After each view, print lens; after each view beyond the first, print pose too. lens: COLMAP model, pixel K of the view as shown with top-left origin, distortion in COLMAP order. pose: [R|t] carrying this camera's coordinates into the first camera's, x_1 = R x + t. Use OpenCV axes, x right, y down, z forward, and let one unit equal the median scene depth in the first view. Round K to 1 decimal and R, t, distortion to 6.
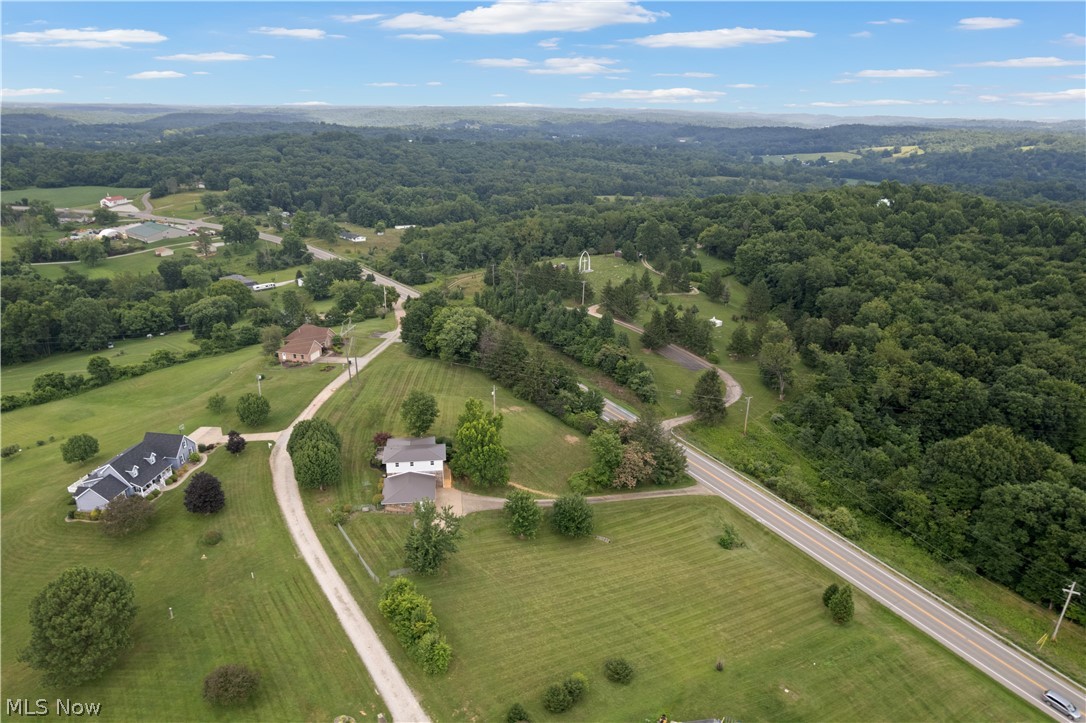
lens RADIAL K [[693.1, 0, 544.6], [0, 693.1, 360.6], [0, 0, 1]] dist [-0.076256, 0.067845]
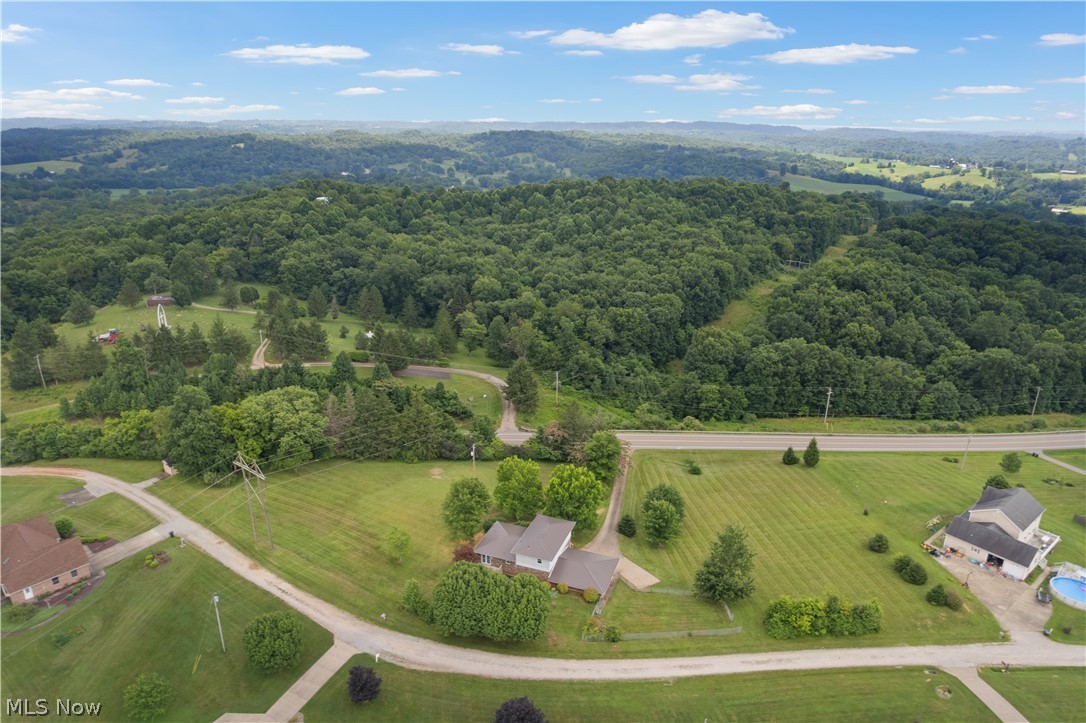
lens RADIAL K [[693.1, 0, 544.6], [0, 693.1, 360.6], [0, 0, 1]] dist [-0.076256, 0.067845]
pose [[0.485528, -0.301910, 0.820434, -0.895387], [0.302761, 0.938468, 0.166173, -0.225884], [-0.820121, 0.167714, 0.547059, 0.564748]]
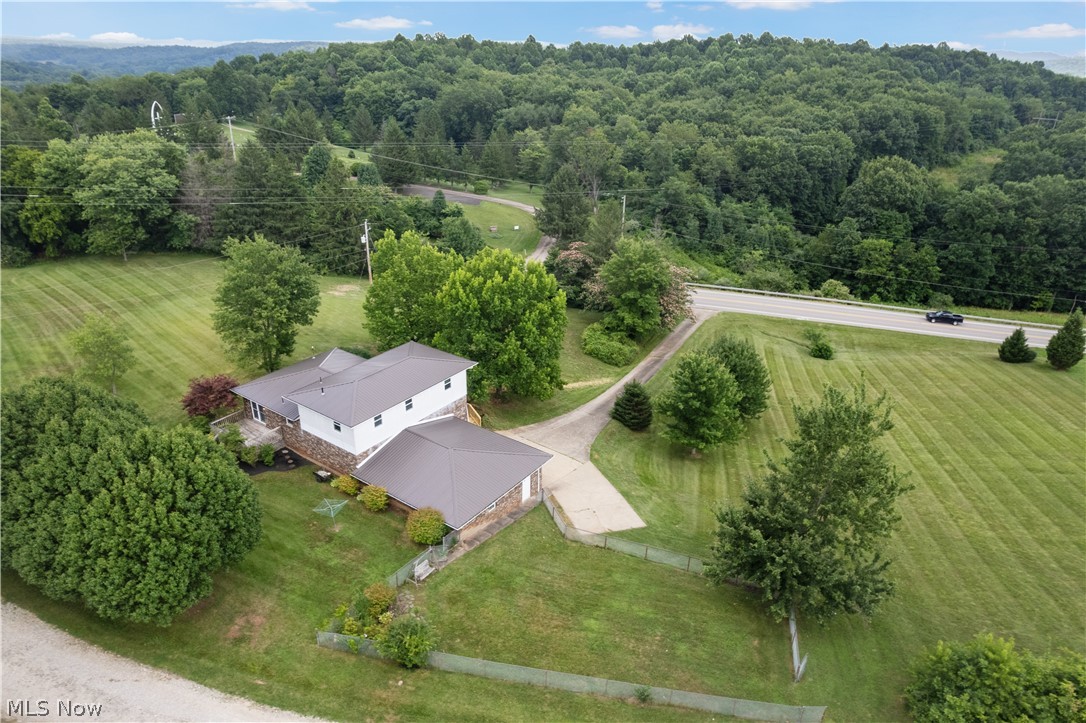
lens RADIAL K [[693.1, 0, 544.6], [0, 693.1, 360.6], [0, 0, 1]] dist [-0.076256, 0.067845]
pose [[0.695558, -0.307907, 0.649148, -0.402435], [0.248603, 0.950845, 0.184634, 0.086791], [-0.674089, 0.032957, 0.737914, 0.752432]]
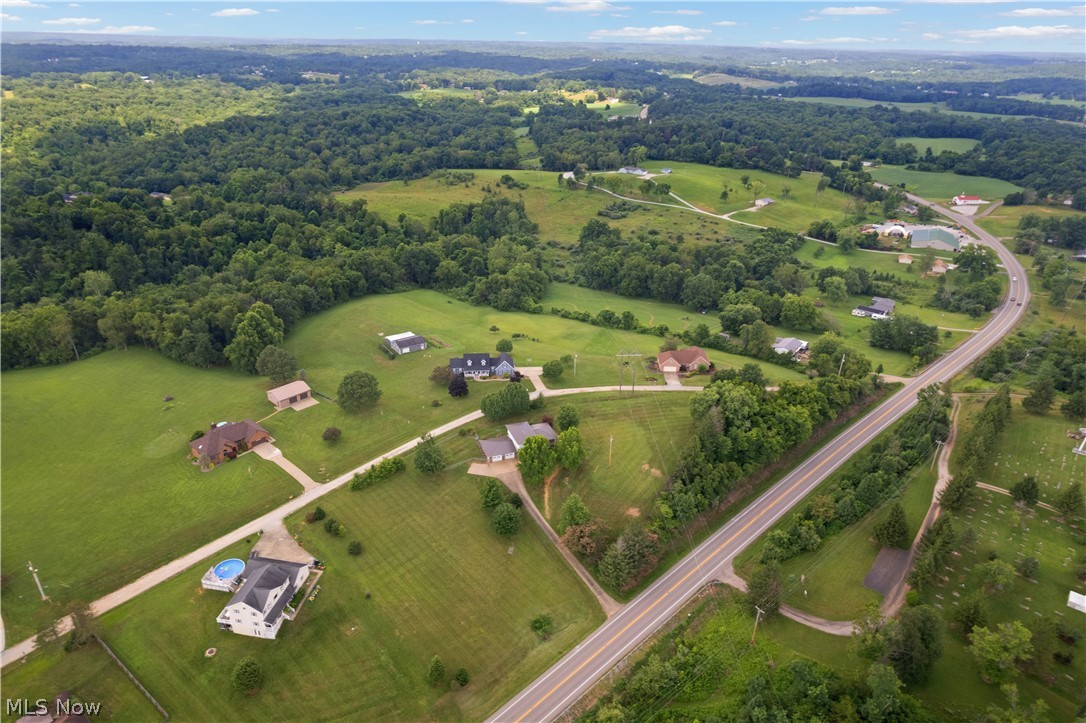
lens RADIAL K [[693.1, 0, 544.6], [0, 693.1, 360.6], [0, 0, 1]] dist [-0.076256, 0.067845]
pose [[0.210362, 0.405973, -0.889344, 1.248846], [-0.351150, 0.880369, 0.318817, -0.571588], [0.912382, 0.245226, 0.327754, 0.556581]]
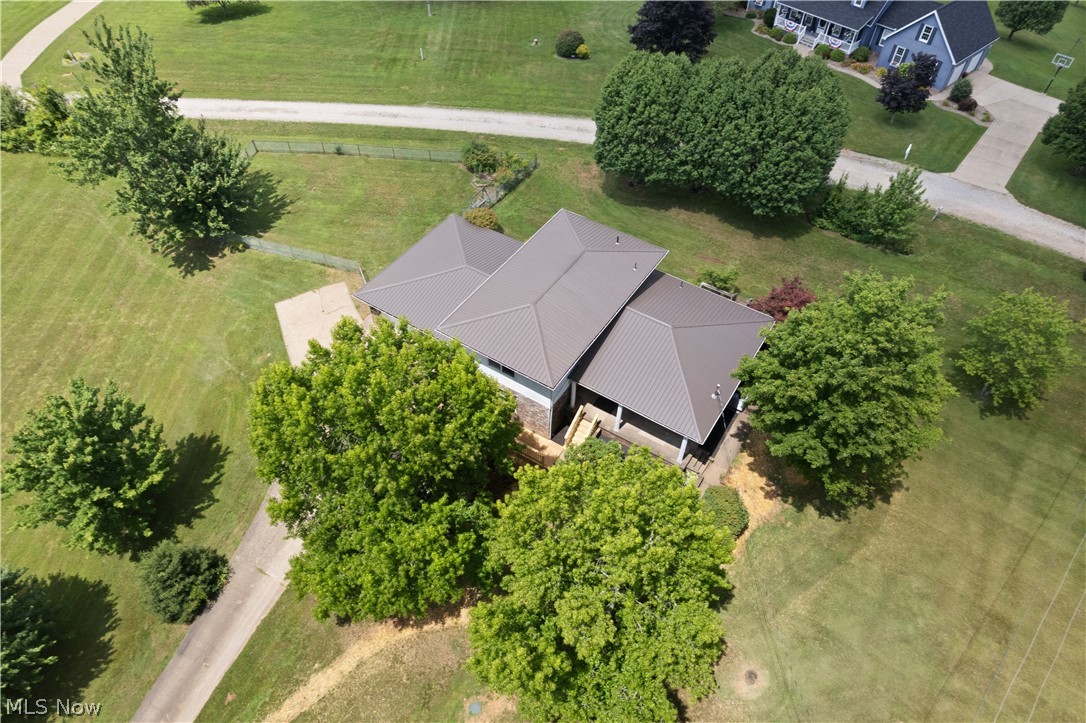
lens RADIAL K [[693.1, 0, 544.6], [0, 693.1, 360.6], [0, 0, 1]] dist [-0.076256, 0.067845]
pose [[-0.657527, 0.539919, -0.525495, -0.031625], [-0.289496, 0.462878, 0.837816, -0.082453], [0.695593, 0.703016, -0.148051, 1.171558]]
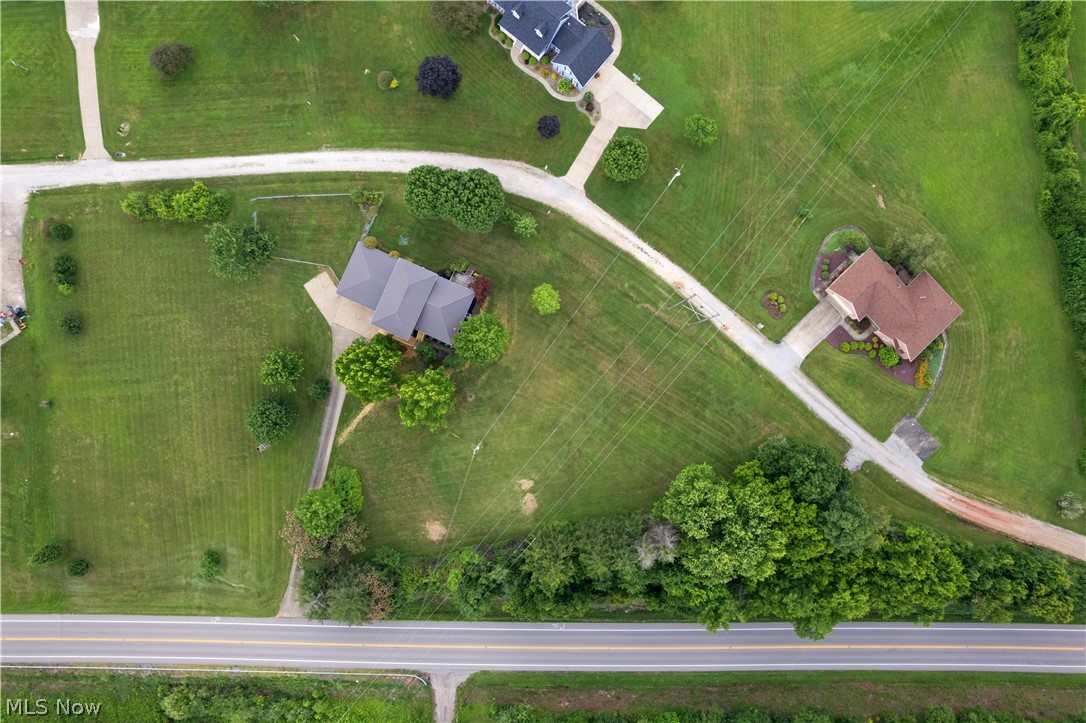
lens RADIAL K [[693.1, 0, 544.6], [0, 693.1, 360.6], [0, 0, 1]] dist [-0.076256, 0.067845]
pose [[-0.538376, 0.842150, -0.030559, -0.213171], [-0.313170, -0.166277, 0.935027, -0.800370], [0.782352, 0.512967, 0.353256, 0.971502]]
